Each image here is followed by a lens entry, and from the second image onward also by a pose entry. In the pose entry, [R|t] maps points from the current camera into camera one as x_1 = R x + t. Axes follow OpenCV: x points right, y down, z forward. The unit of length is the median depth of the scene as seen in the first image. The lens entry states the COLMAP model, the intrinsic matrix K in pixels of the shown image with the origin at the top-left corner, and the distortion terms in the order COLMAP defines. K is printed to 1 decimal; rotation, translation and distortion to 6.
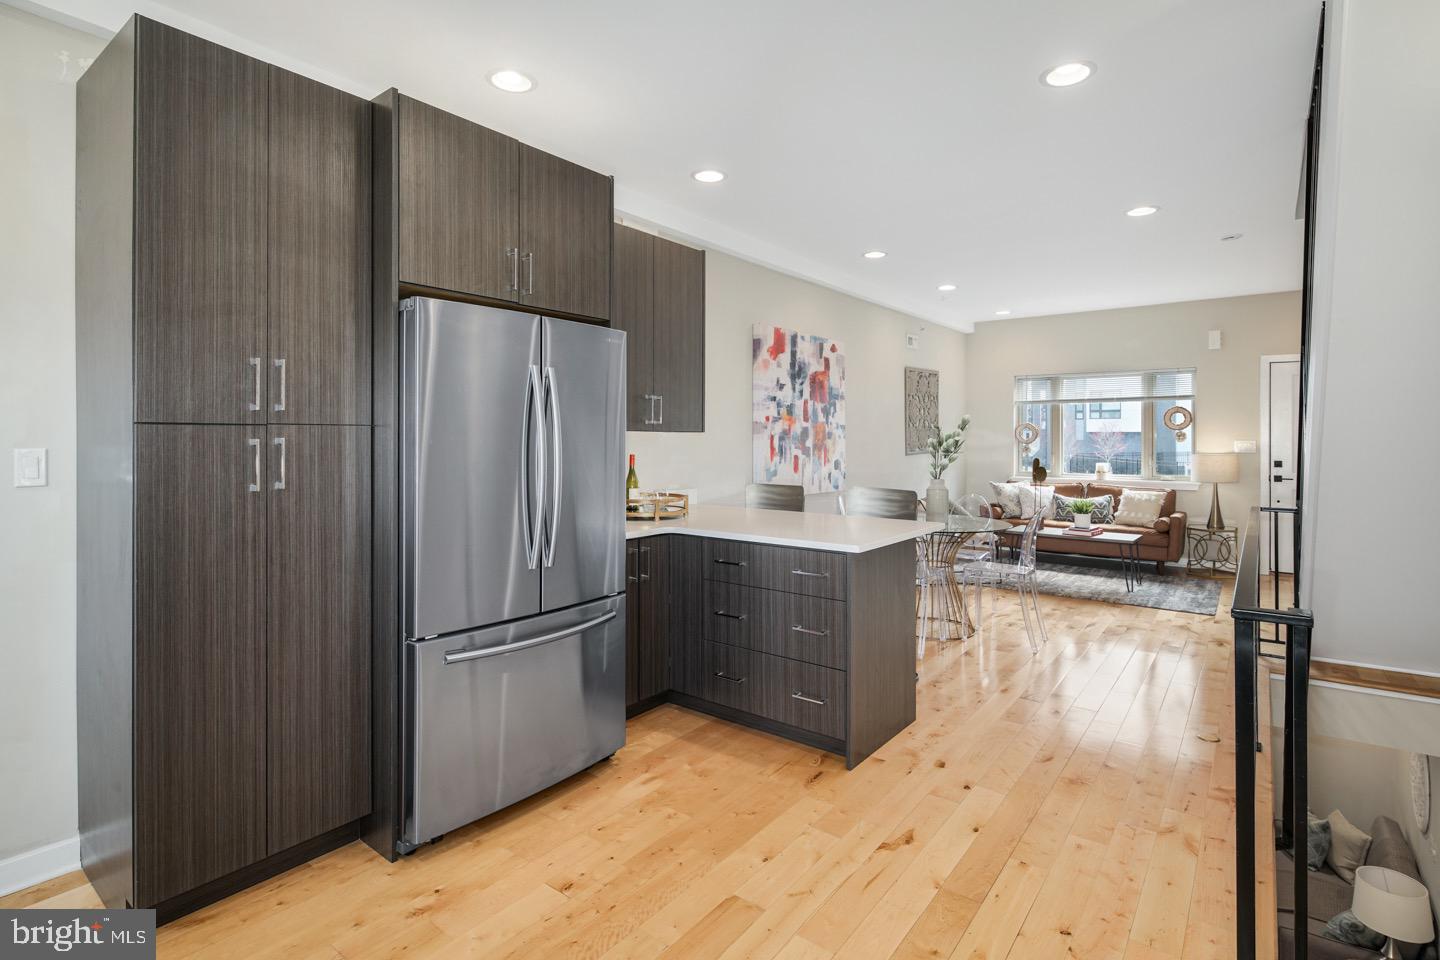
lens RADIAL K [[707.8, 0, 733.7], [0, 707.8, 435.2], [0, 0, 1]] dist [0.000529, 0.000063]
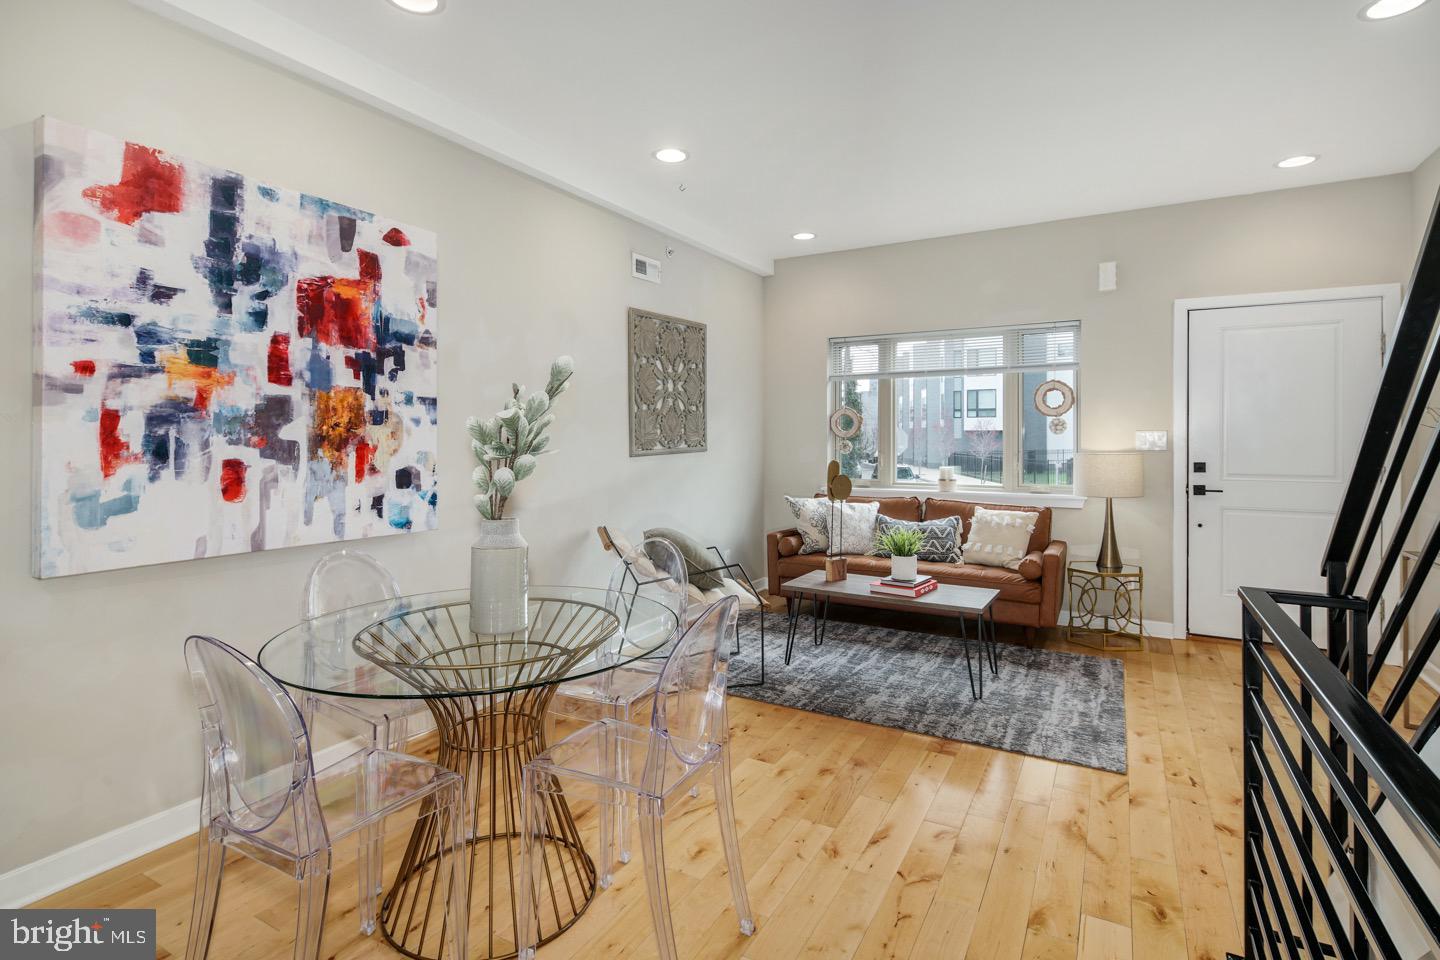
lens RADIAL K [[708.5, 0, 725.3], [0, 708.5, 438.6], [0, 0, 1]] dist [-0.001163, -0.000915]
pose [[0.991193, -0.001811, 0.132413, 0.318849], [0.001090, 0.999984, 0.005519, 0.012983], [-0.132421, -0.005326, 0.991179, 0.521582]]
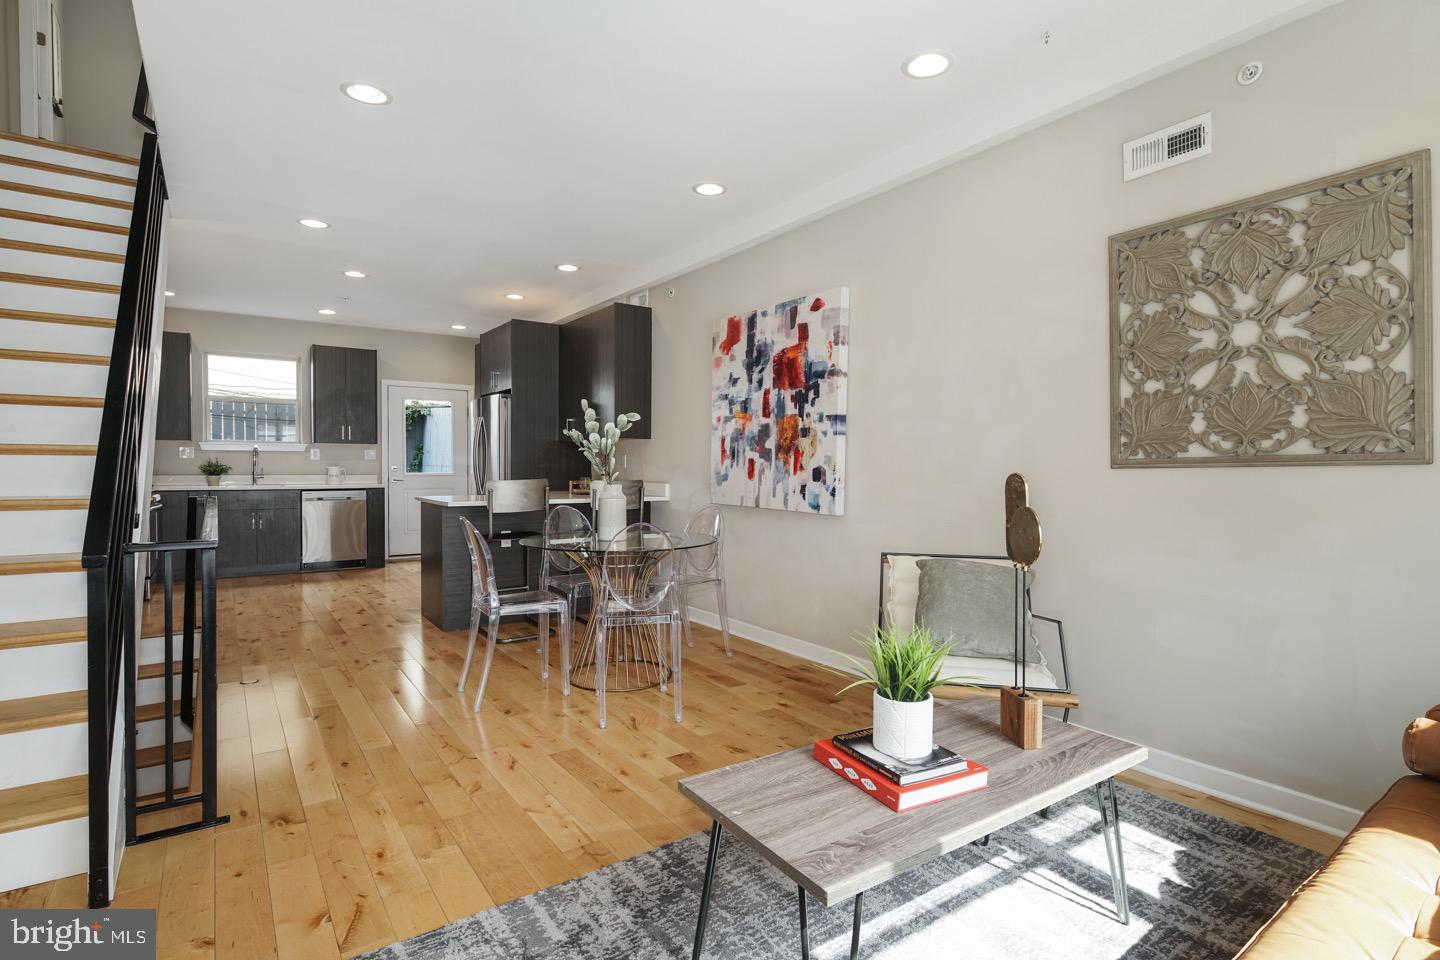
lens RADIAL K [[722.6, 0, 730.9], [0, 722.6, 478.7], [0, 0, 1]] dist [-0.000781, 0.000293]
pose [[-0.304547, 0.014361, -0.952389, 0.890006], [-0.002723, 0.999869, 0.015947, 0.037300], [0.952494, 0.007450, -0.304468, 1.207492]]
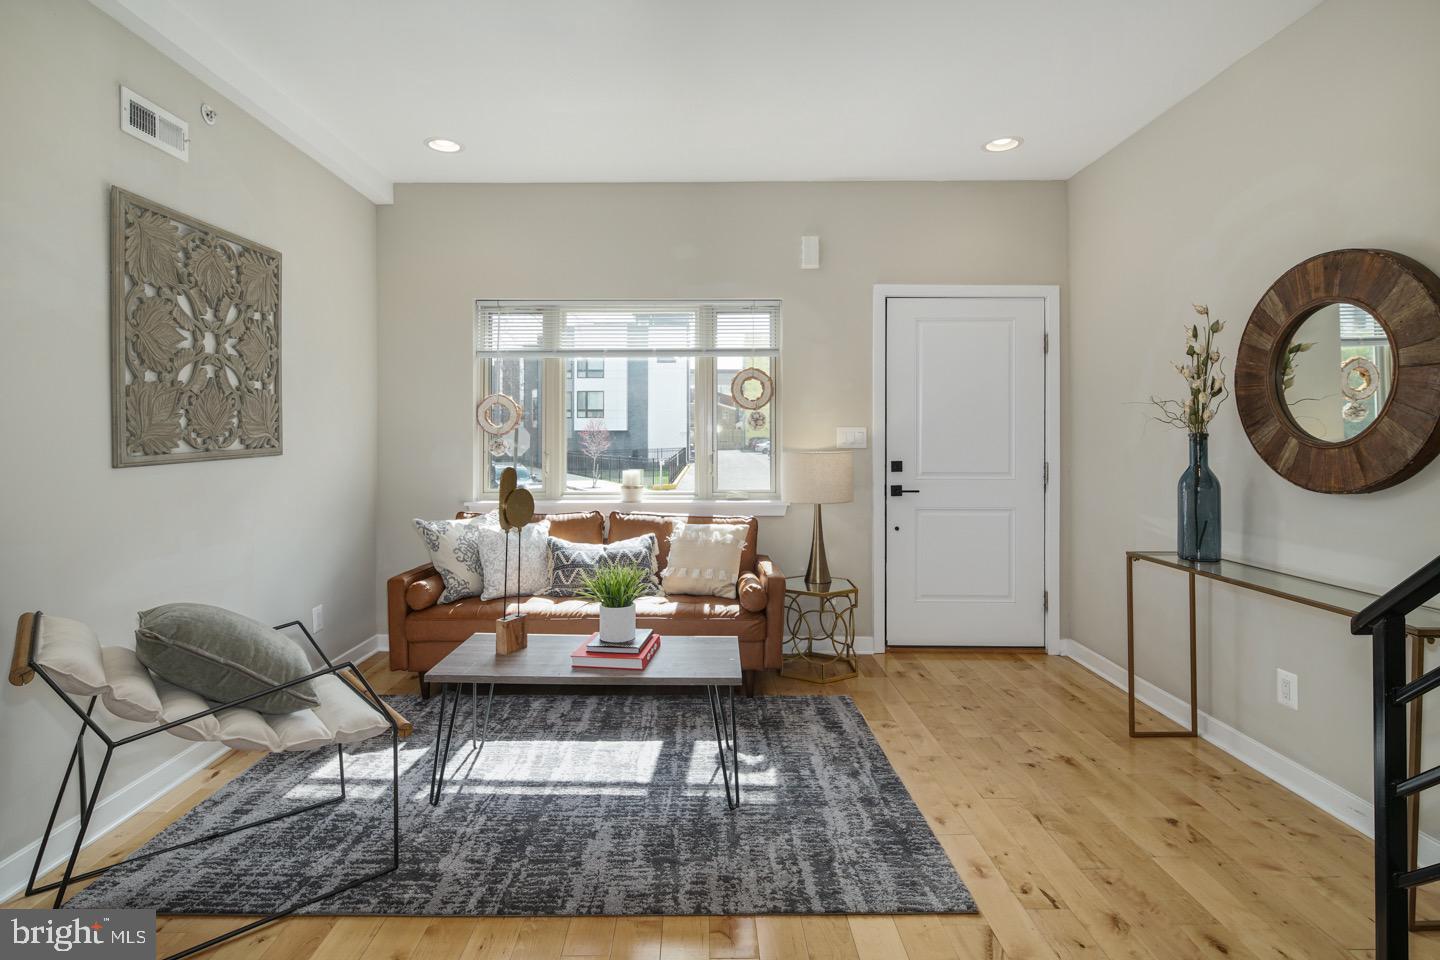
lens RADIAL K [[703.4, 0, 701.4], [0, 703.4, 433.5], [0, 0, 1]] dist [0.001293, -0.000144]
pose [[0.799339, 0.002126, 0.600876, 0.345587], [-0.001310, 0.999998, -0.001796, 0.017455], [-0.600878, 0.000648, 0.799340, 0.774682]]
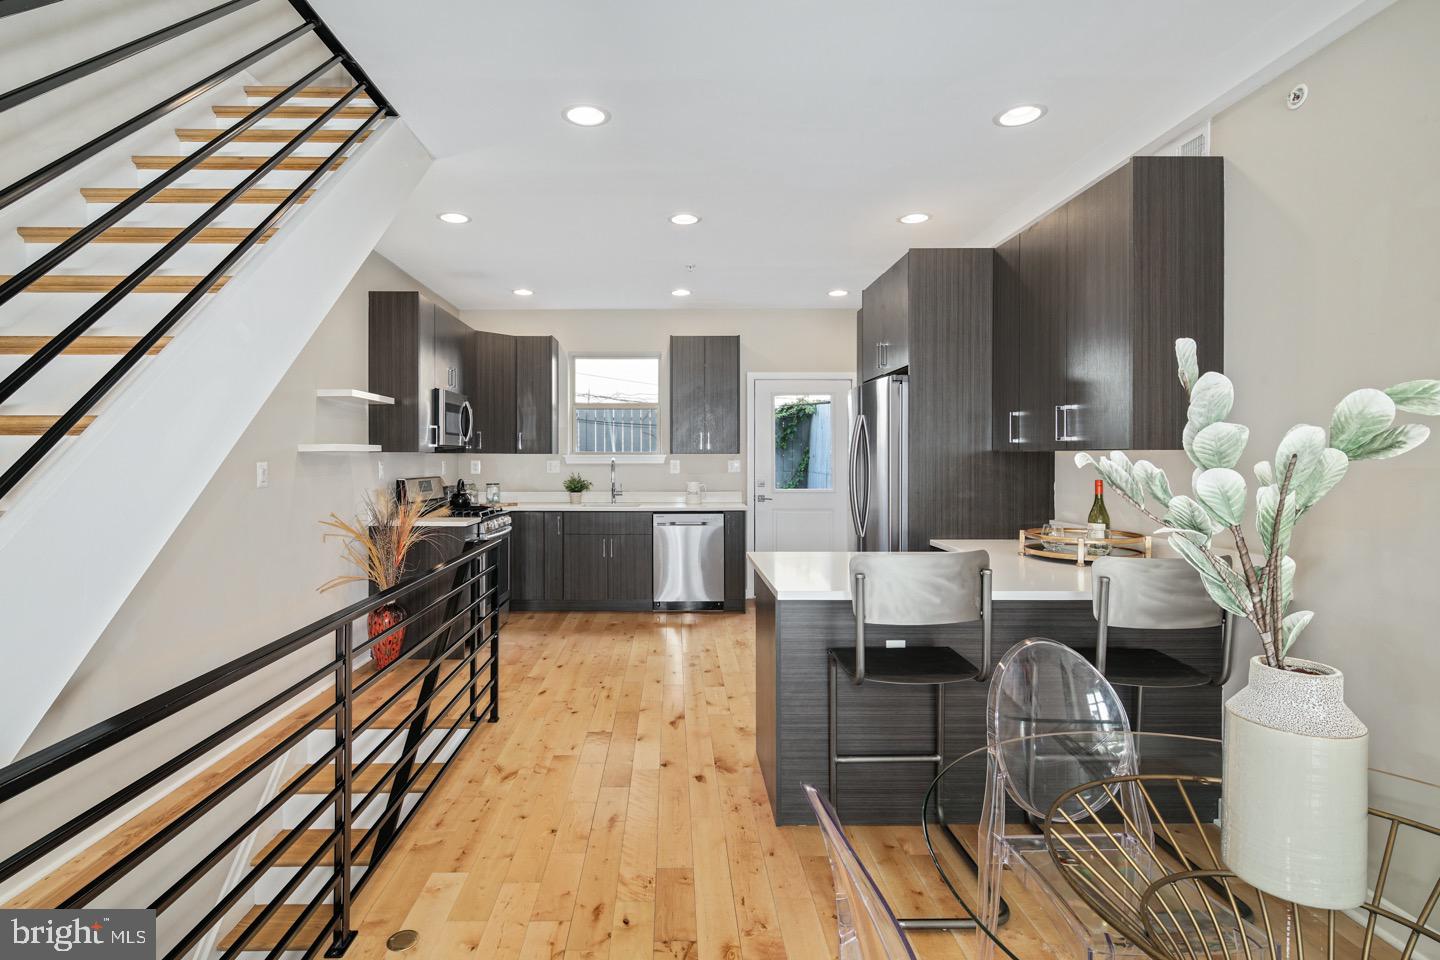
lens RADIAL K [[713.7, 0, 666.5], [0, 713.7, 459.4], [0, 0, 1]] dist [-0.000135, -0.001134]
pose [[-0.805948, -0.000108, -0.591987, 0.489729], [0.001245, 0.999997, -0.001877, 0.003612], [0.591985, -0.002250, -0.805946, 0.935962]]
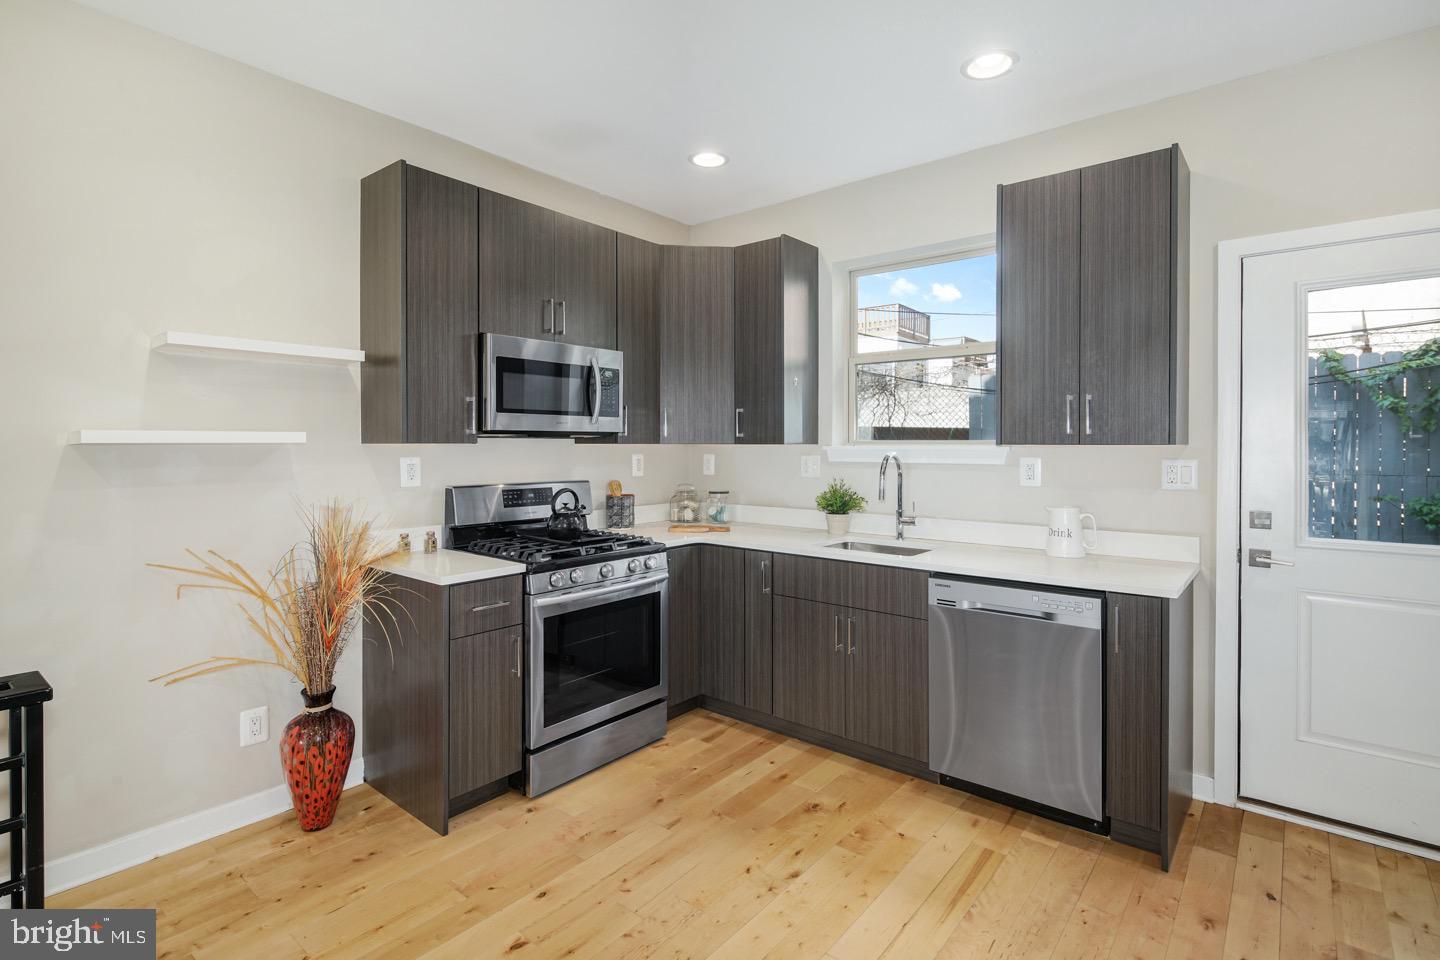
lens RADIAL K [[697.4, 0, 719.8], [0, 697.4, 449.8], [0, 0, 1]] dist [-0.003050, -0.001222]
pose [[-0.999246, -0.002394, 0.038765, -0.012519], [-0.002339, 0.999996, 0.001476, -0.003865], [-0.038768, 0.001384, -0.999247, 0.533849]]
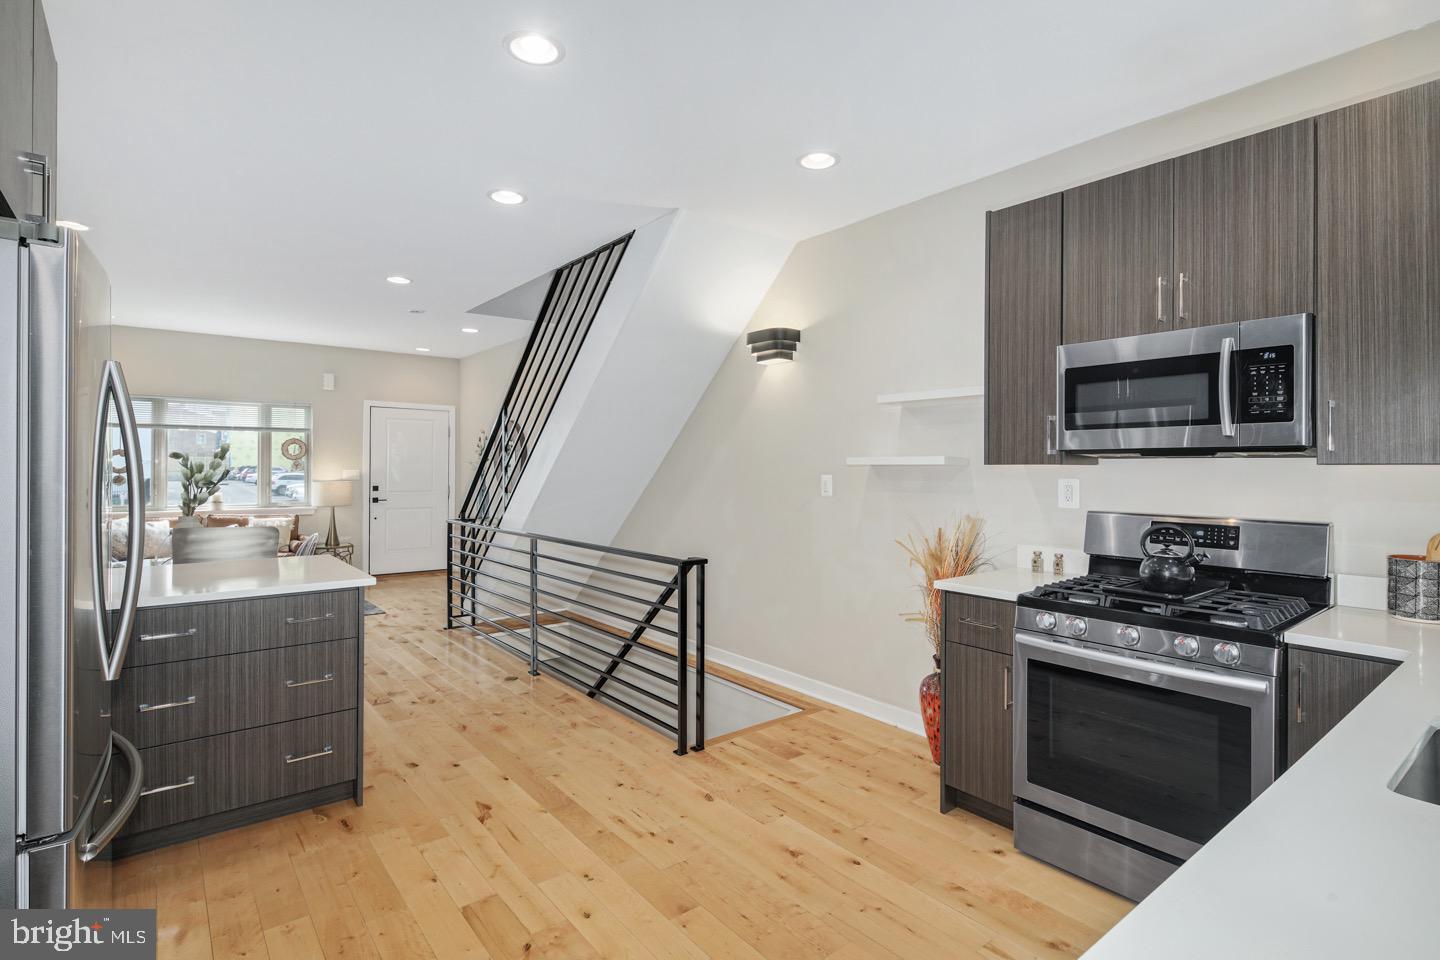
lens RADIAL K [[694.3, 0, 721.4], [0, 694.3, 468.5], [0, 0, 1]] dist [-0.000740, -0.000111]
pose [[0.242899, -0.001329, 0.970051, -0.334997], [-0.008236, 0.999960, 0.003432, -0.004211], [-0.970017, -0.008823, 0.242879, 0.139965]]
